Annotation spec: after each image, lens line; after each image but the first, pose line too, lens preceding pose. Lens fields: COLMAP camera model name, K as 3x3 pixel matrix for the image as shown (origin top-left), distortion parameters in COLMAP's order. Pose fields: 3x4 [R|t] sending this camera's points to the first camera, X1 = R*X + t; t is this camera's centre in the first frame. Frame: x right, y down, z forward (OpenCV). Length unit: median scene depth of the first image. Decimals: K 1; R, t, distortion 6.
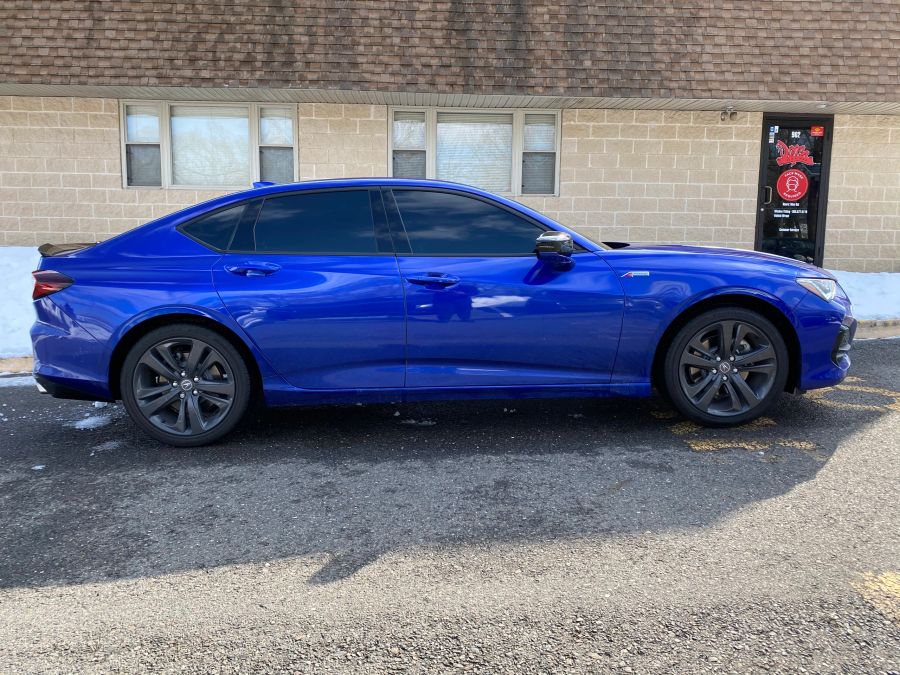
lens RADIAL K [[678.0, 0, 457.1], [0, 678.0, 319.4], [0, 0, 1]] dist [0.035387, -0.034743]
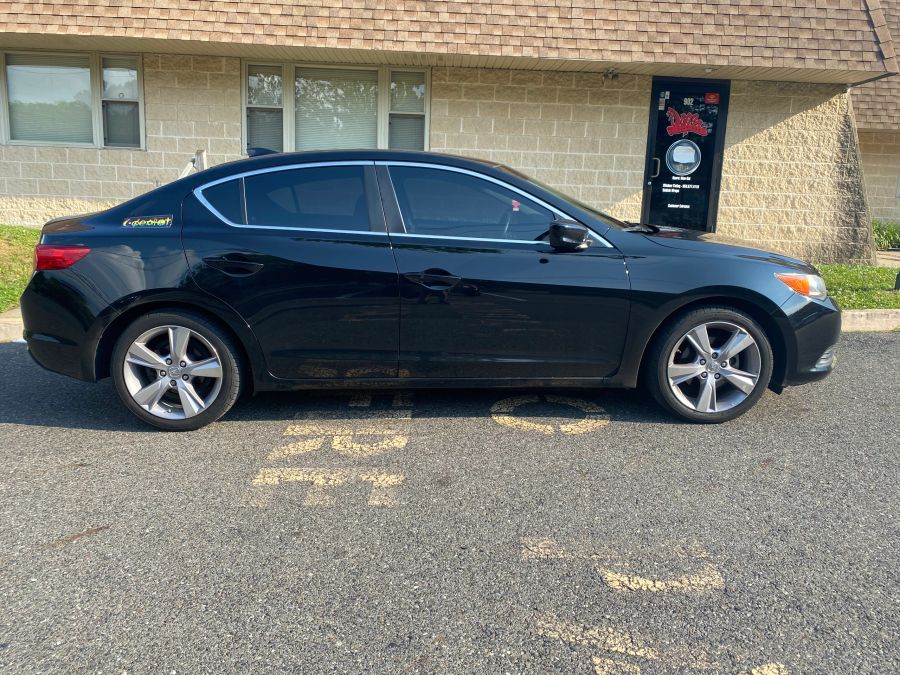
lens RADIAL K [[691.1, 0, 449.8], [0, 691.1, 321.4], [0, 0, 1]] dist [0.015291, -0.011590]
pose [[0.999498, 0.027953, -0.014895, 0.200791], [-0.027059, 0.997997, 0.057191, -0.021448], [0.016464, -0.056759, 0.998252, 0.053143]]
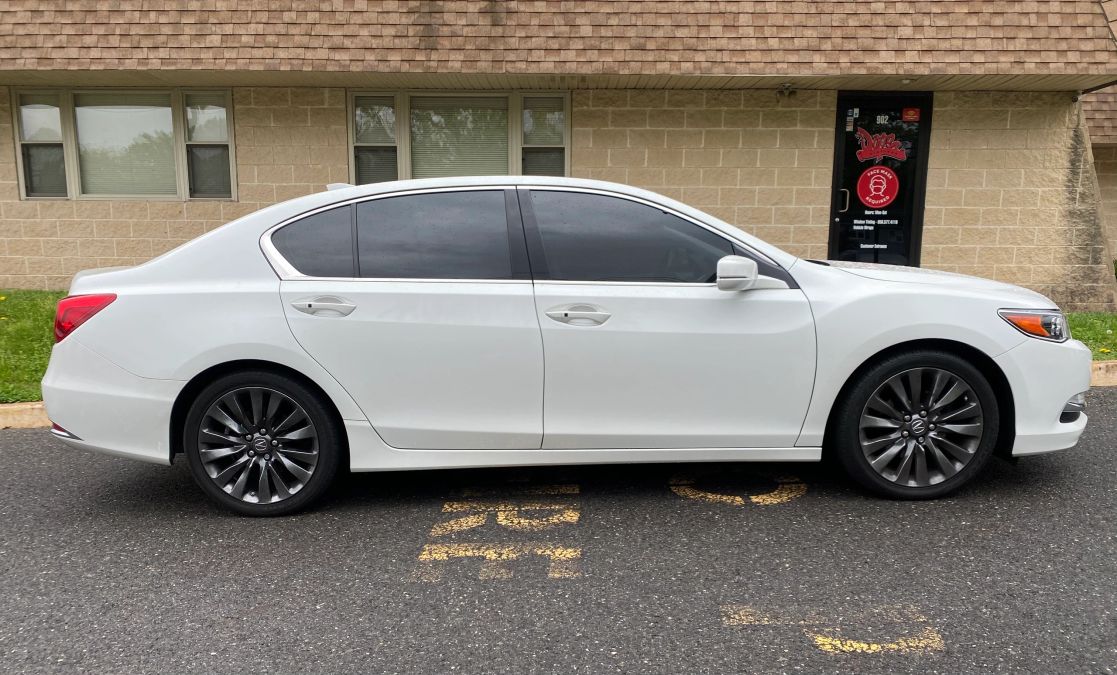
lens RADIAL K [[854.3, 0, 555.3], [0, 854.3, 400.8], [0, 0, 1]] dist [0.020998, -0.017761]
pose [[0.998694, 0.001824, -0.051057, 0.184944], [0.001151, 0.998305, 0.058180, -0.015115], [0.051076, -0.058163, 0.997000, 0.016065]]
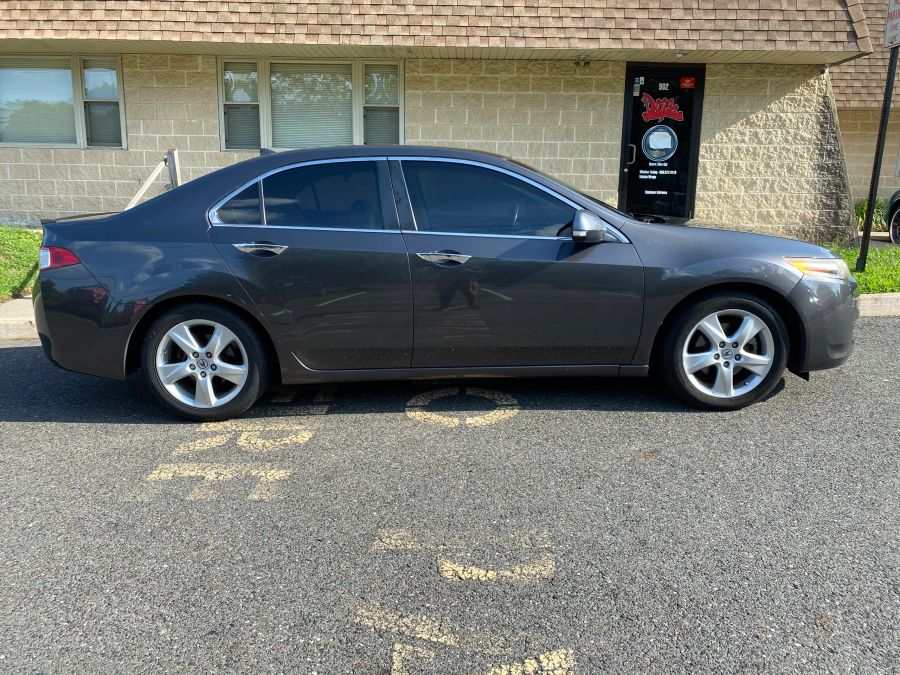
lens RADIAL K [[690.9, 0, 448.0], [0, 690.9, 321.8], [0, 0, 1]] dist [0.013427, -0.013288]
pose [[0.998734, 0.012080, -0.048834, 0.261285], [-0.008263, 0.996948, 0.077624, -0.028295], [0.049623, -0.077123, 0.995786, 0.046480]]
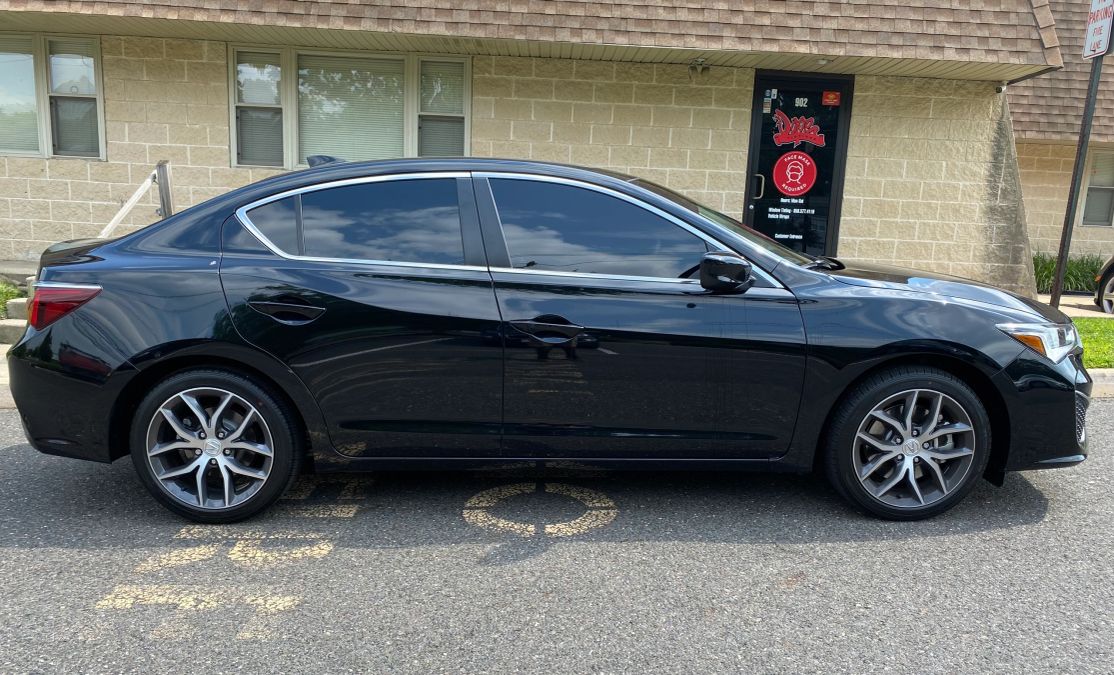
lens RADIAL K [[858.2, 0, 556.4], [0, 858.2, 395.0], [0, 0, 1]] dist [0.011320, -0.009172]
pose [[0.999453, 0.032134, -0.007867, 0.259030], [-0.031438, 0.996565, 0.076610, -0.025872], [0.010302, -0.076320, 0.997030, 0.075935]]
